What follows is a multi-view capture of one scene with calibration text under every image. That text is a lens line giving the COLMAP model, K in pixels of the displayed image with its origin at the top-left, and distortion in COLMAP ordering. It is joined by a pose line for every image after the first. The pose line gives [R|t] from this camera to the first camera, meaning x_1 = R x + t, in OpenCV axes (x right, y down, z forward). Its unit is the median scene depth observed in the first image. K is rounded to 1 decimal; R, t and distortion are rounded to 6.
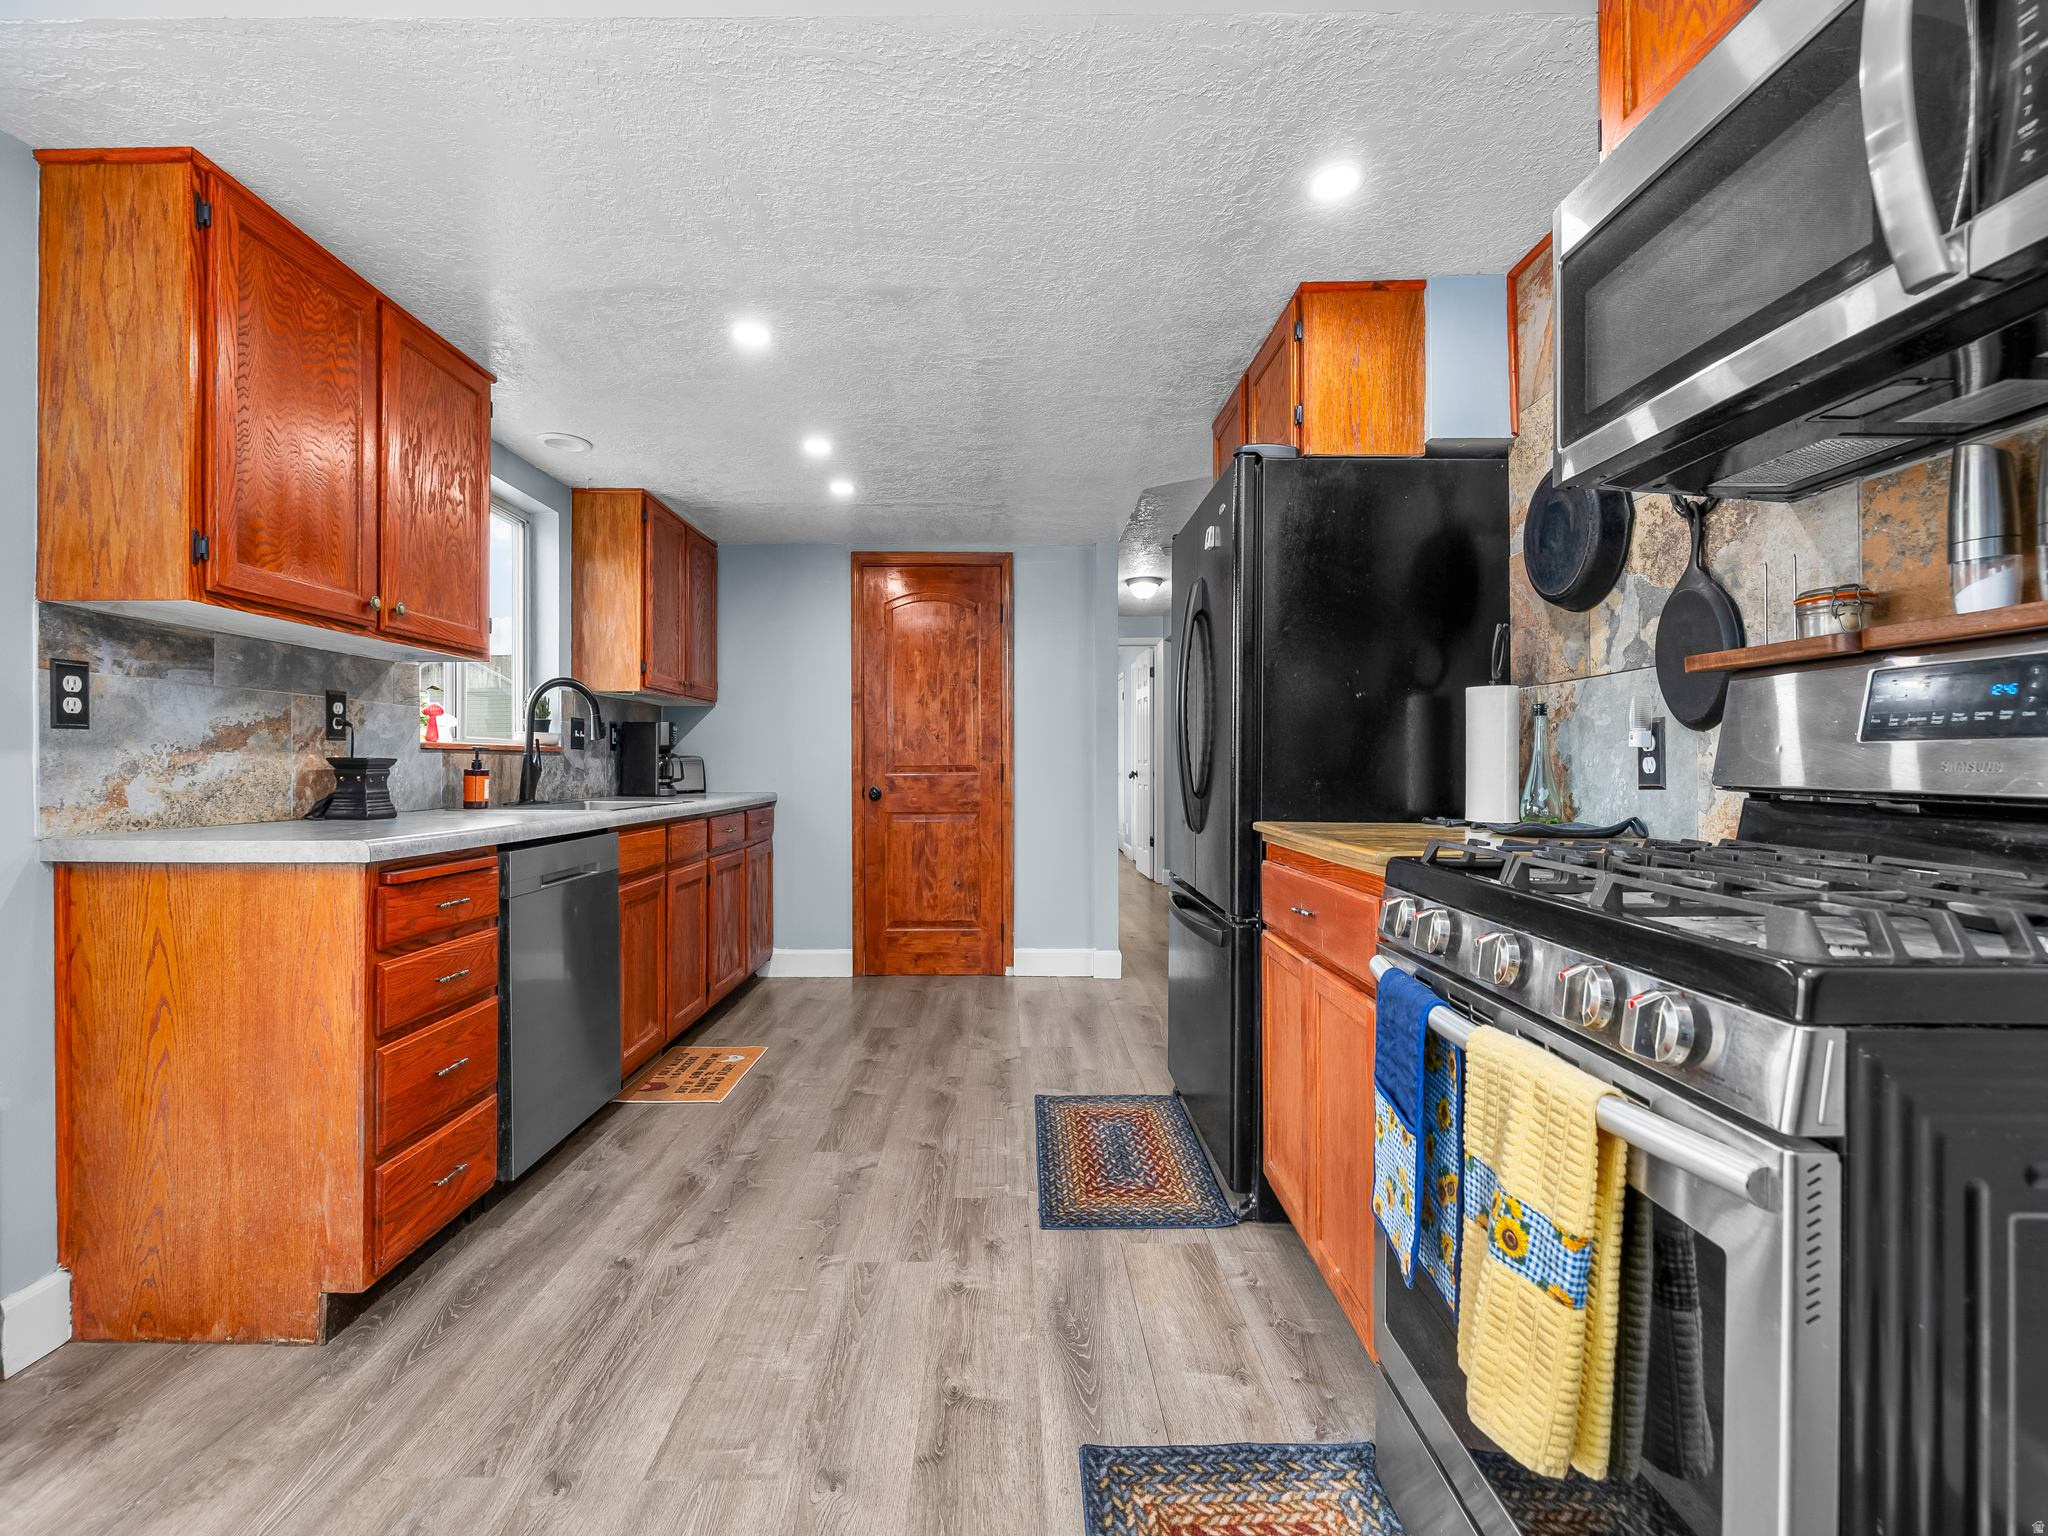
lens RADIAL K [[857.6, 0, 1015.5], [0, 857.6, 765.2], [0, 0, 1]] dist [-0.000906, 0.000058]
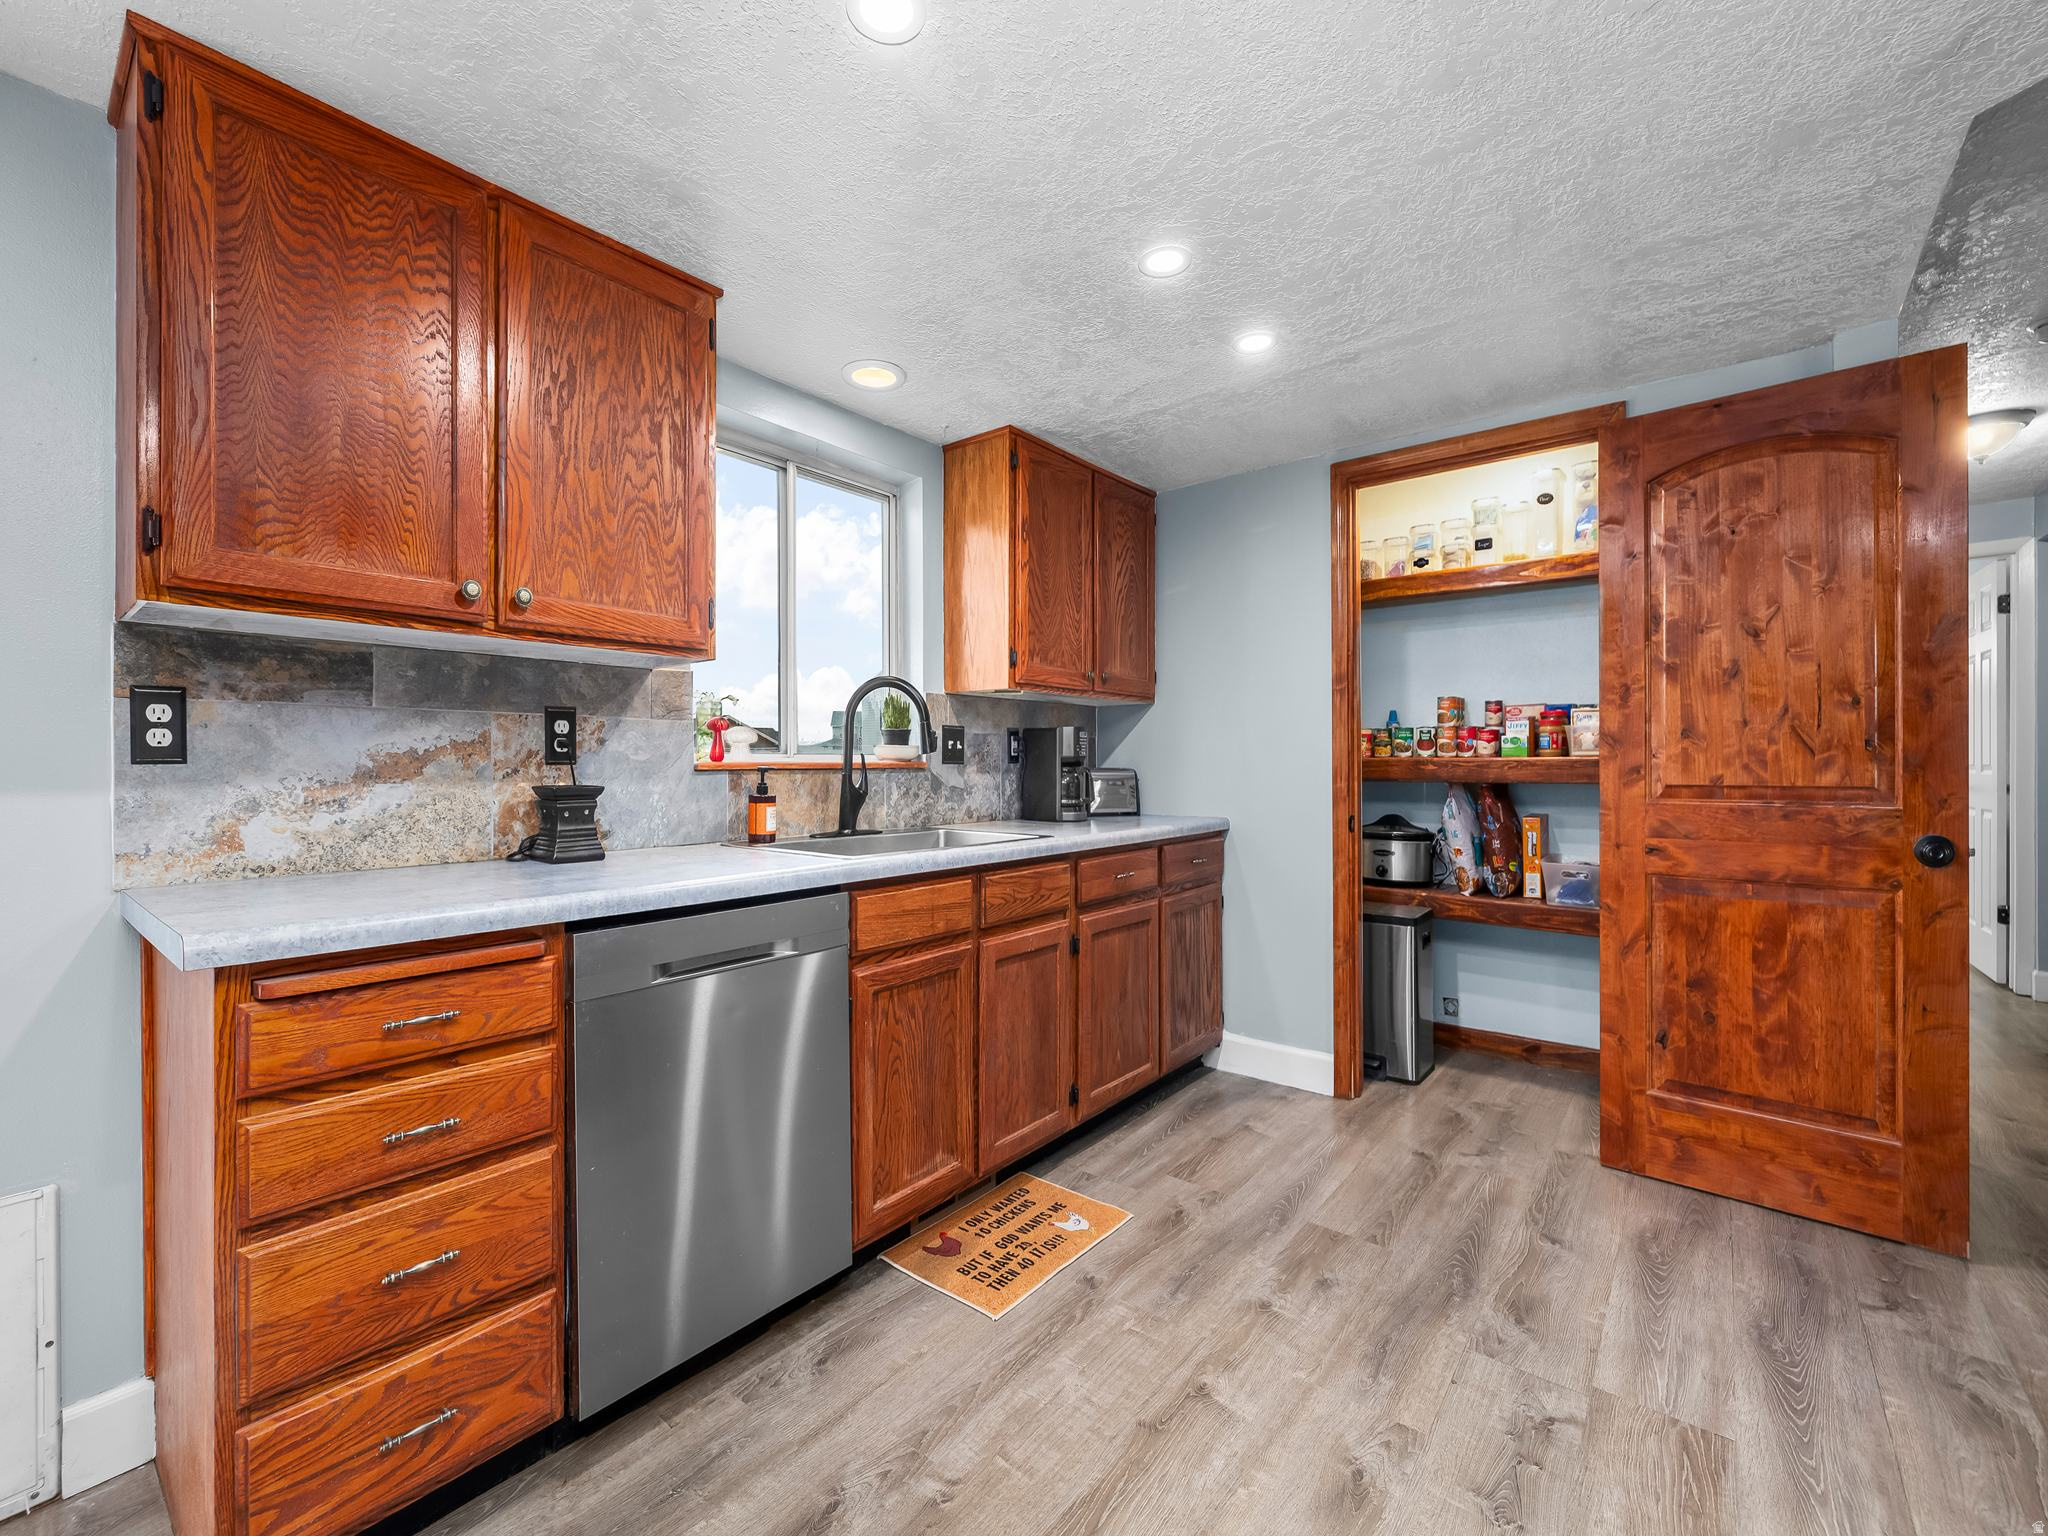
lens RADIAL K [[857.6, 0, 1015.5], [0, 857.6, 765.2], [0, 0, 1]] dist [-0.000906, 0.000058]
pose [[0.766119, 0.000440, -0.642699, 0.102967], [0.001761, 0.999995, 0.002784, -0.031408], [0.642697, -0.003264, 0.766114, 0.661952]]
